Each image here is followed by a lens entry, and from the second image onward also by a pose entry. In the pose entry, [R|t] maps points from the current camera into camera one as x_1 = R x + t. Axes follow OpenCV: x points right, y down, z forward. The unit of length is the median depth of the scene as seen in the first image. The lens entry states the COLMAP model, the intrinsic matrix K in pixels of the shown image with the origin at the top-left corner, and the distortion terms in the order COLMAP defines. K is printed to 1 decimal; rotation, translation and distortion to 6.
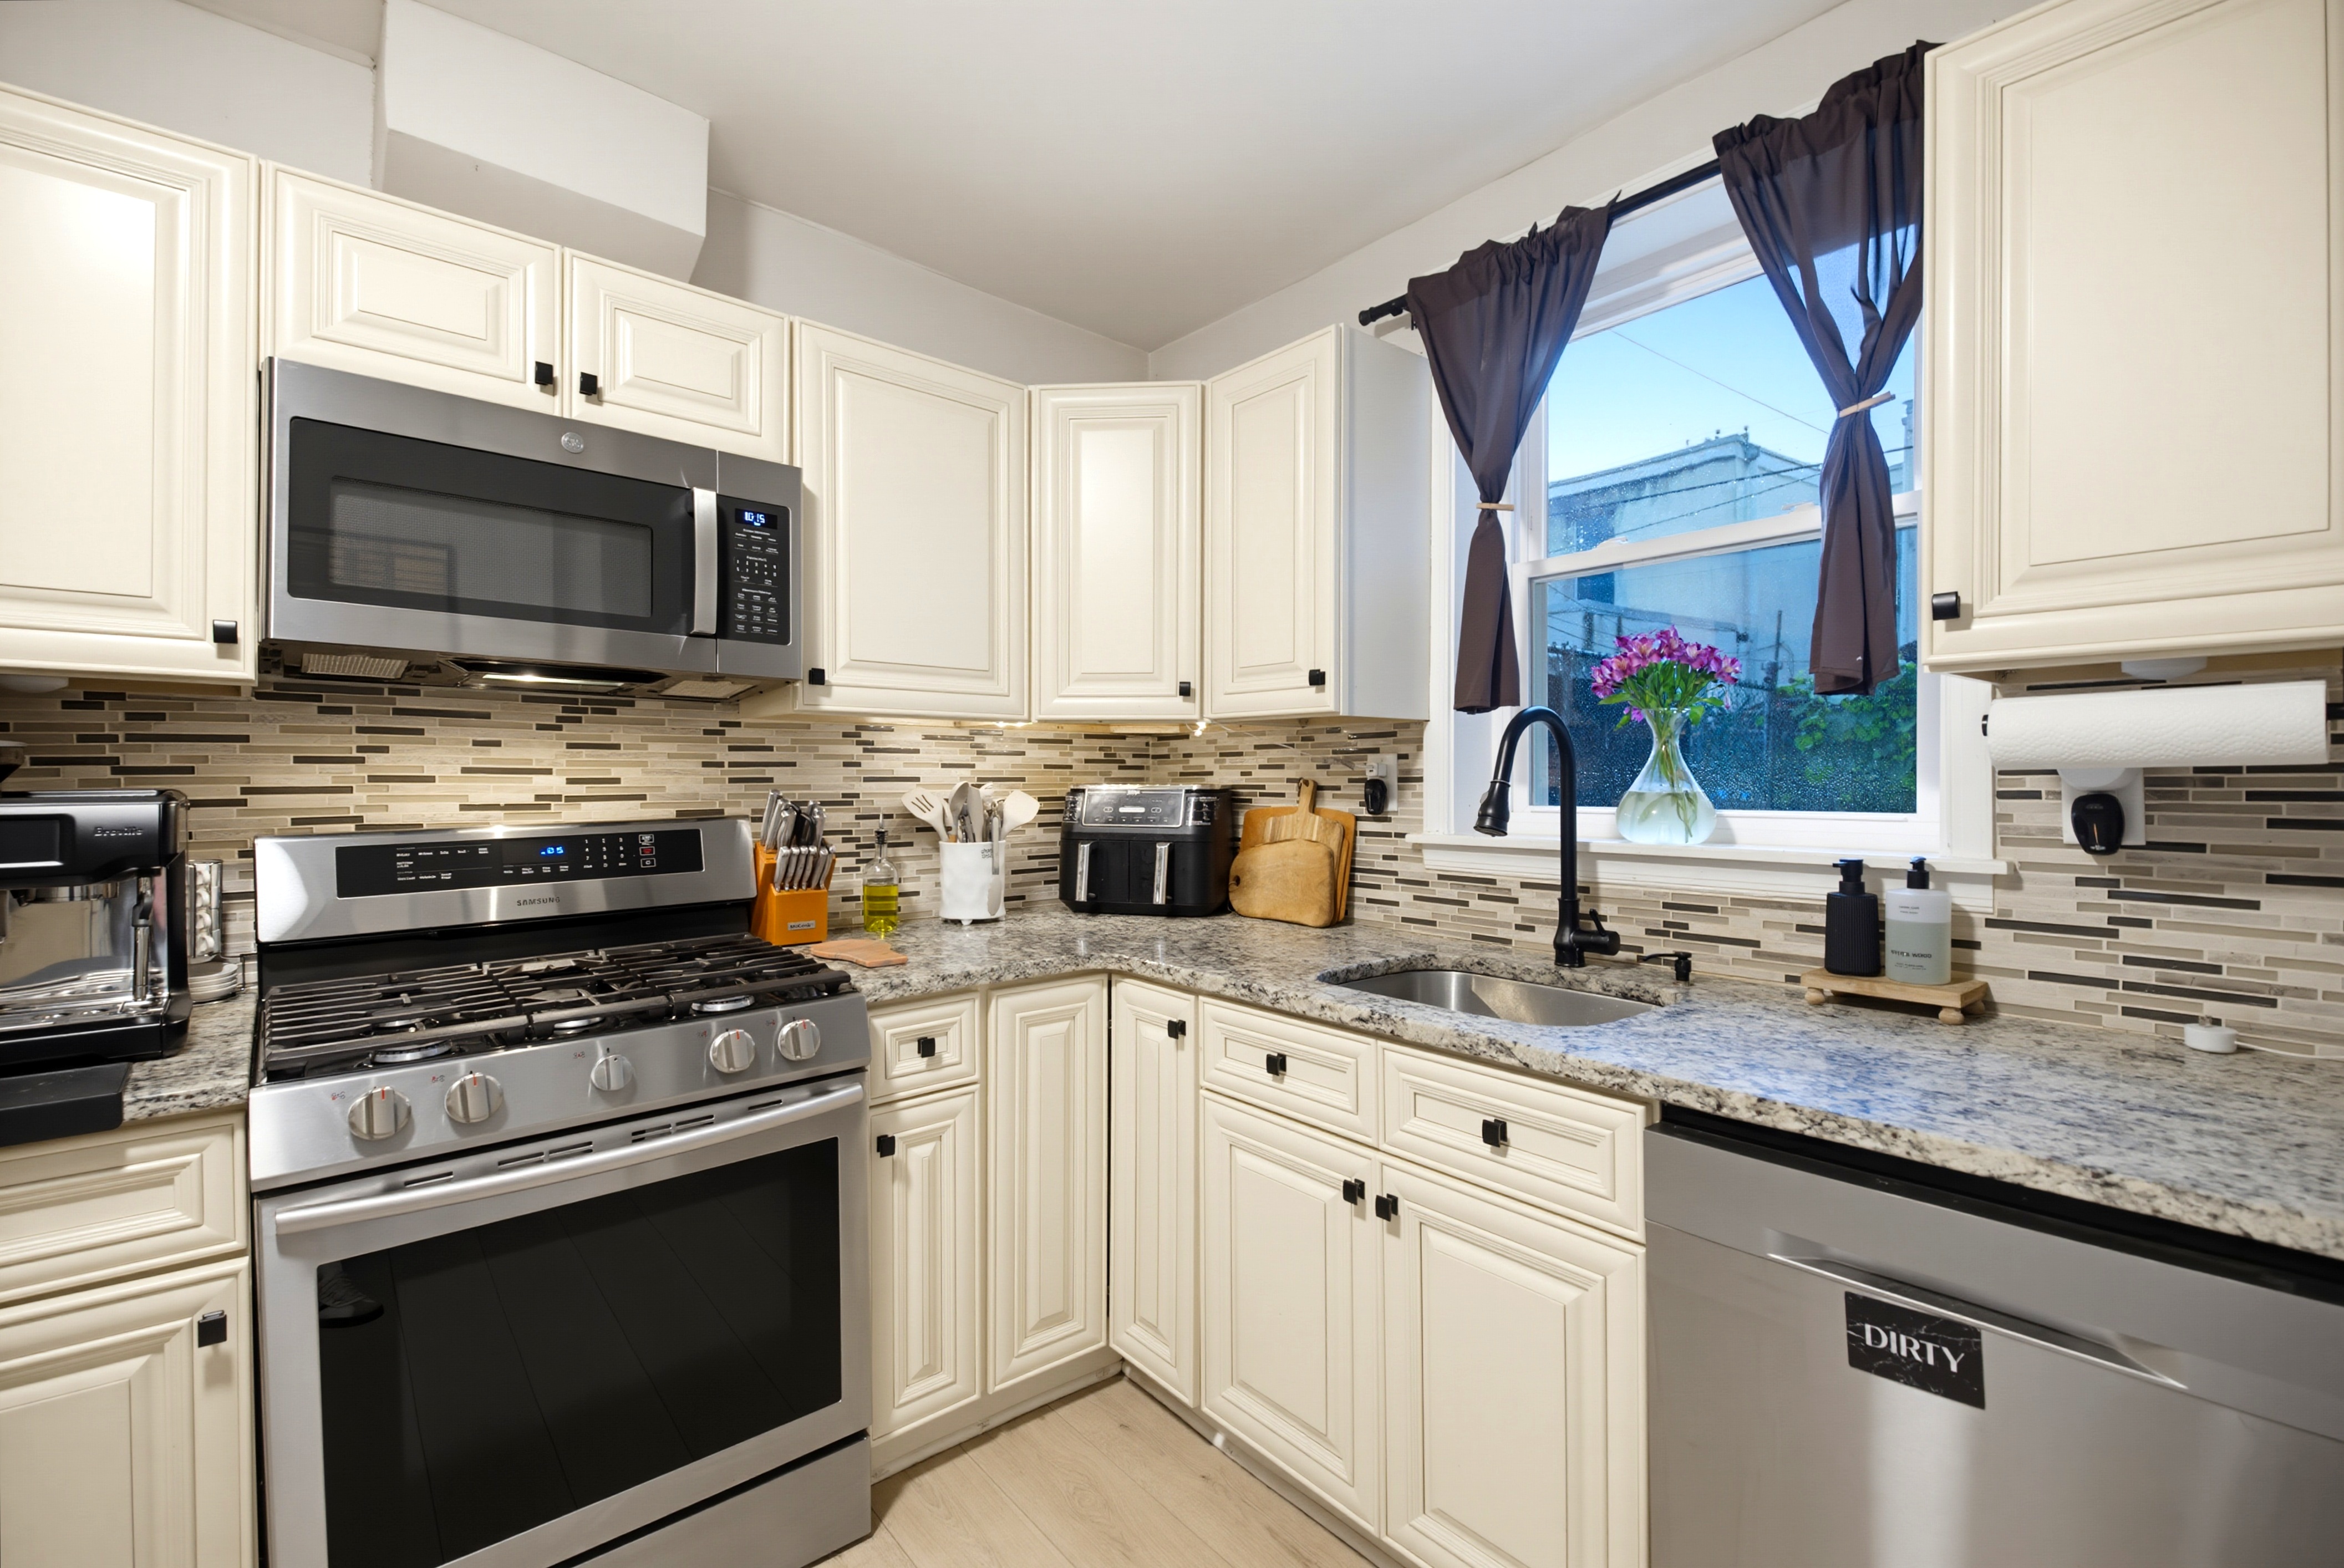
lens RADIAL K [[1046.9, 0, 1191.0], [0, 1046.9, 784.1], [0, 0, 1]] dist [0.034995, -0.022139]
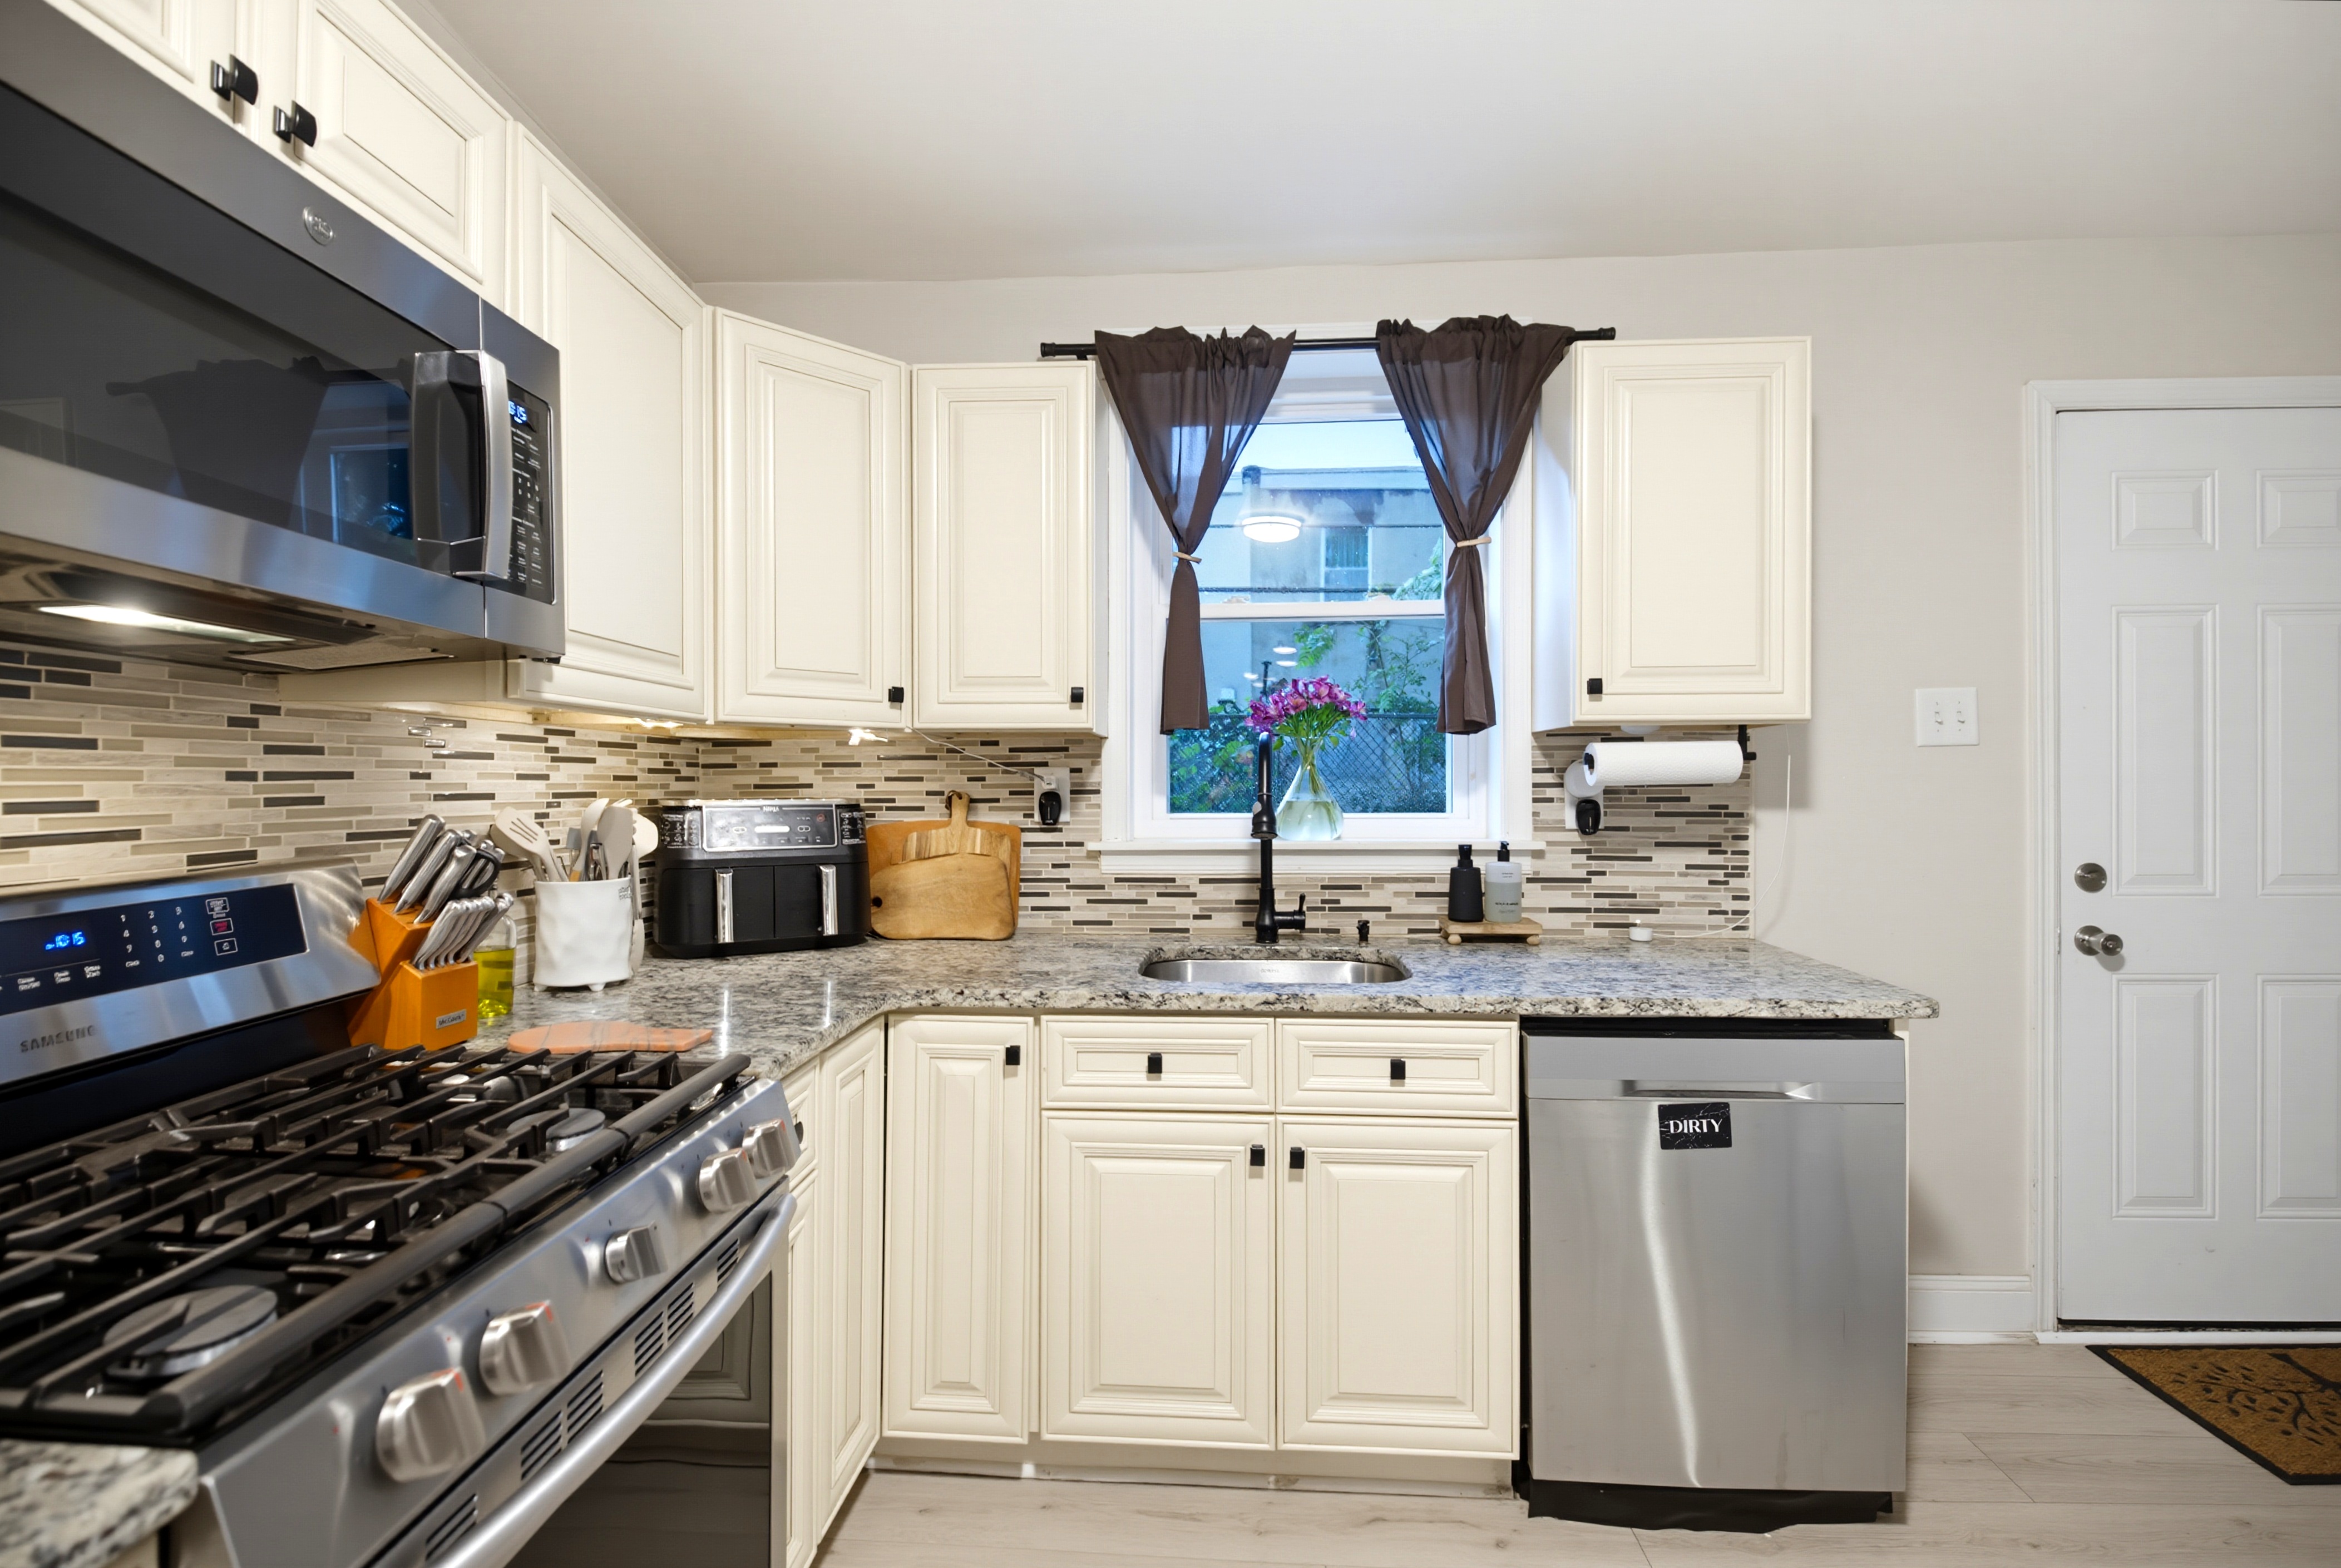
lens RADIAL K [[1050.4, 0, 1166.8], [0, 1050.4, 783.5], [0, 0, 1]] dist [0.036020, -0.020960]
pose [[0.689252, -0.001942, 0.724519, -0.619754], [0.006173, 0.999976, -0.003192, -0.010762], [-0.724496, 0.006672, 0.689247, 0.236001]]
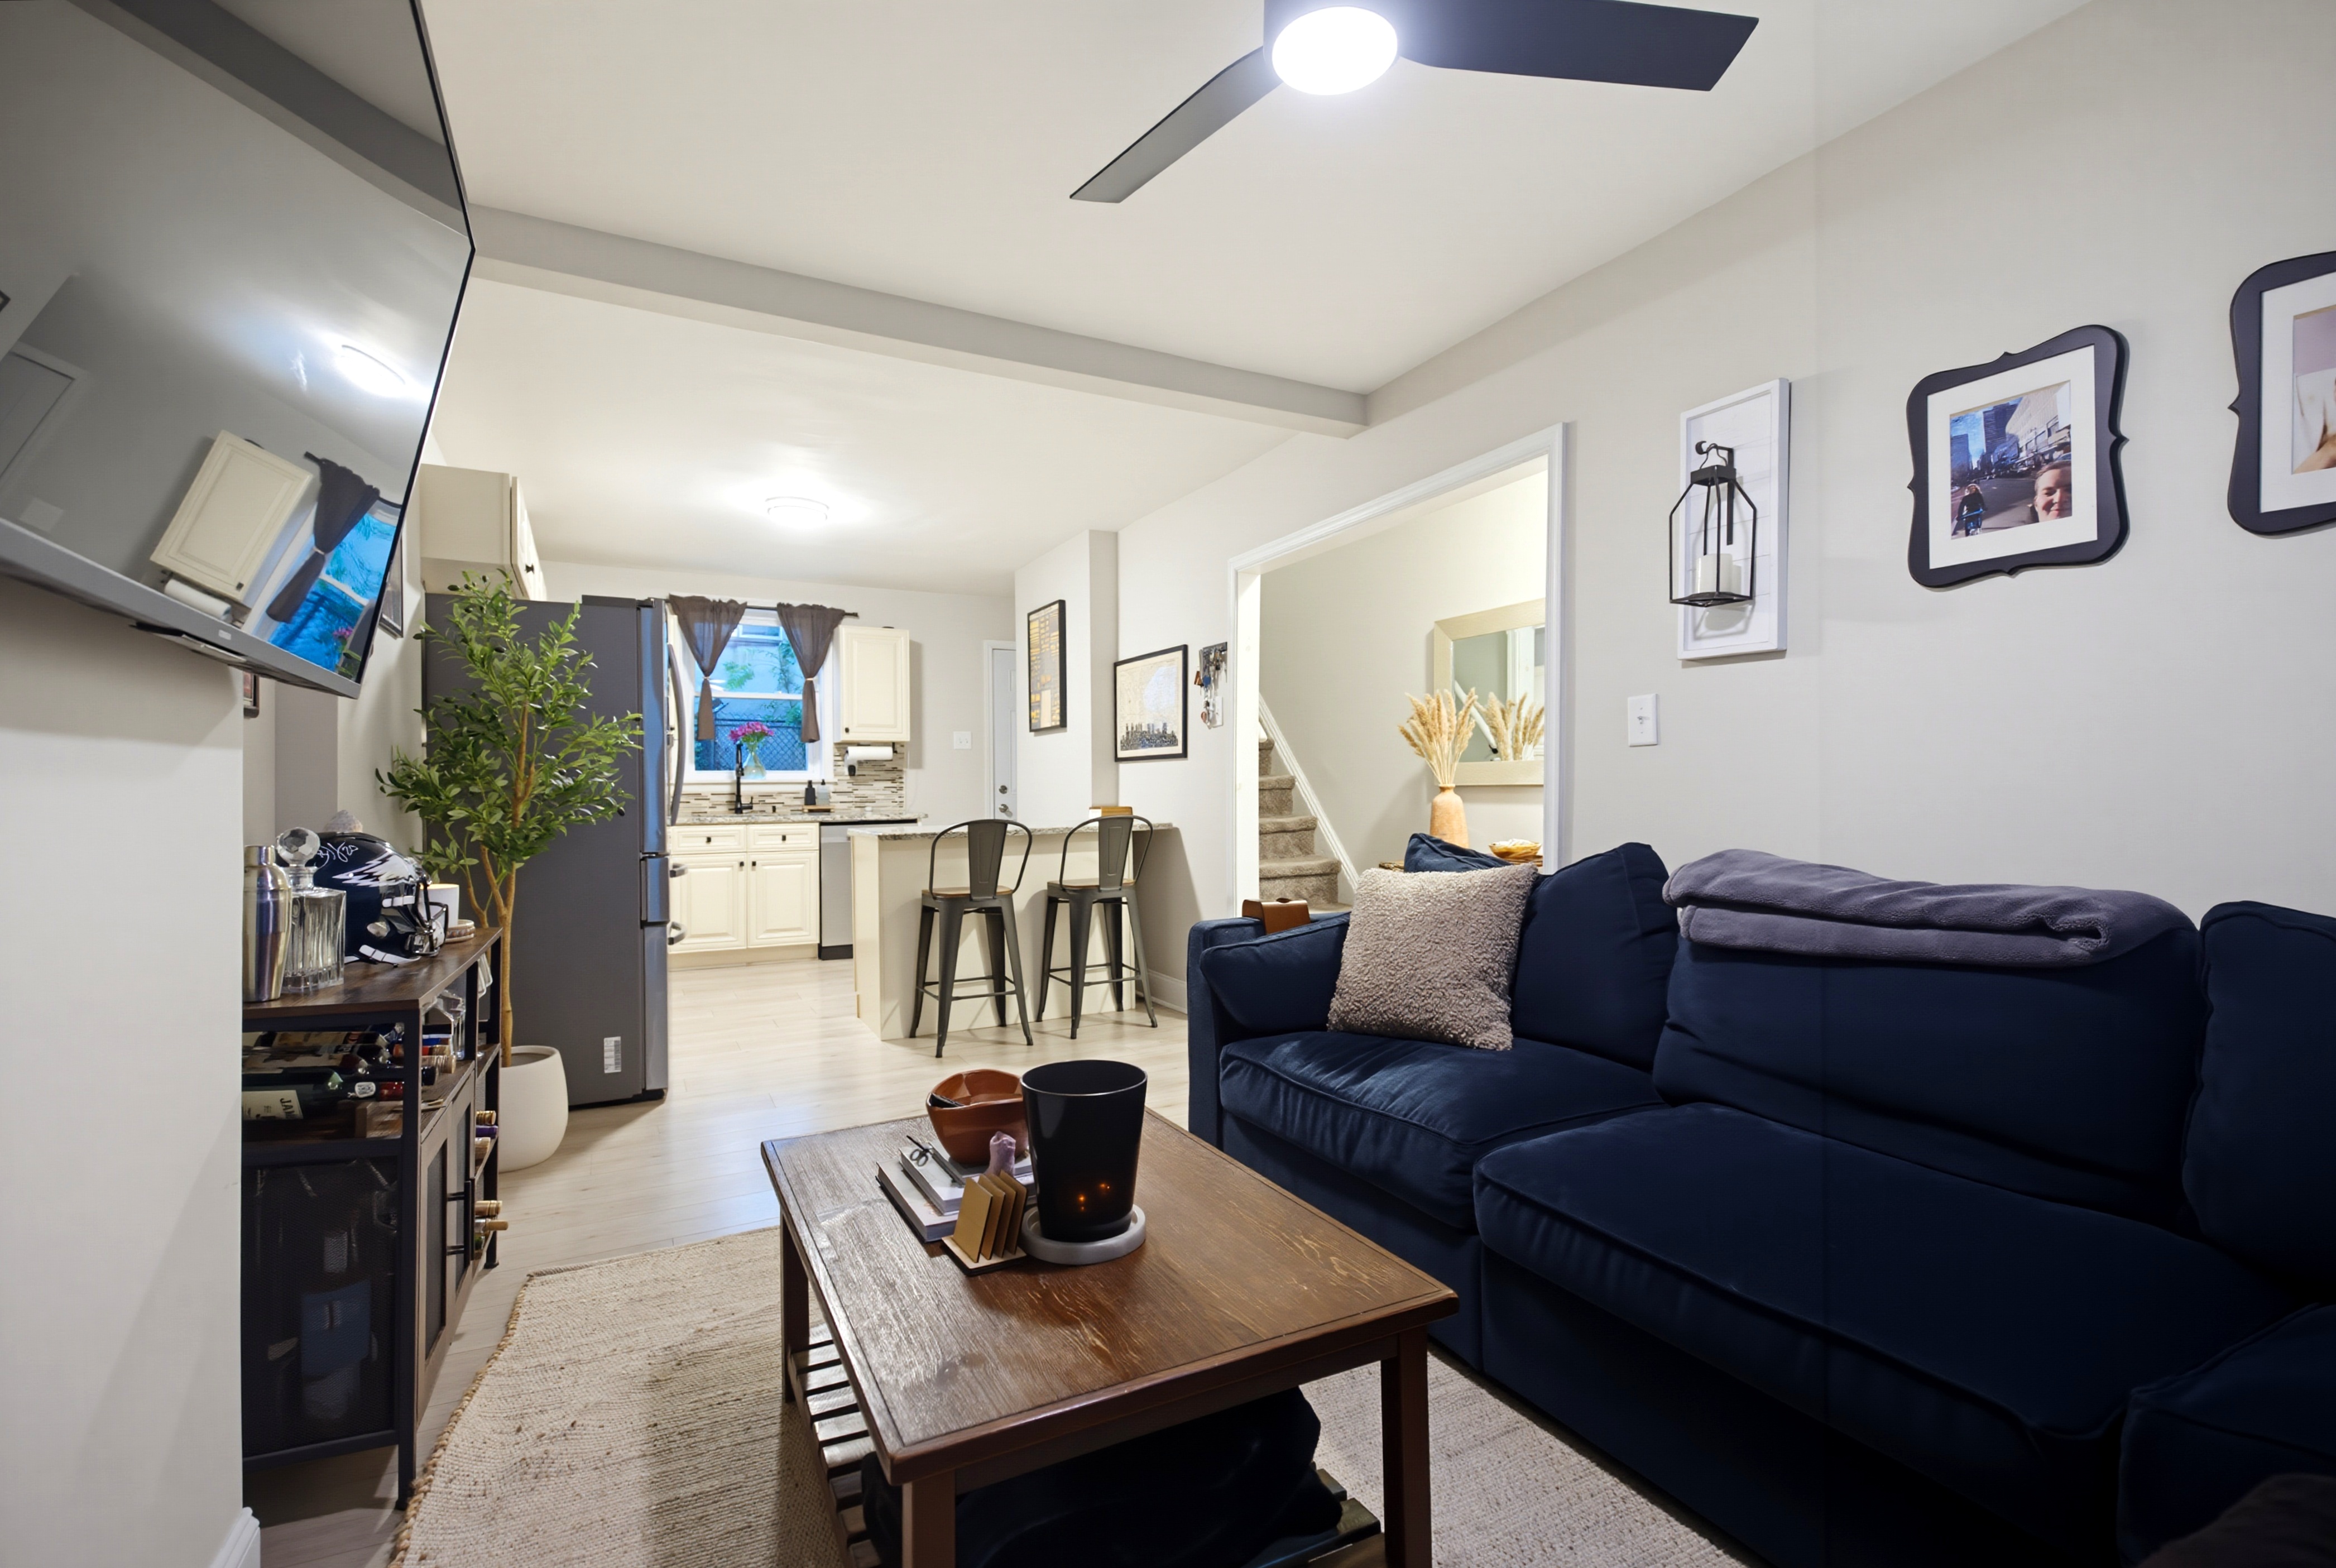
lens RADIAL K [[1048.3, 0, 1172.9], [0, 1048.3, 794.2], [0, 0, 1]] dist [0.041108, -0.024961]
pose [[0.217415, -0.013055, 0.975992, -2.831753], [0.008569, 0.999898, 0.011466, 0.077858], [-0.976042, 0.005871, 0.217504, -1.223290]]
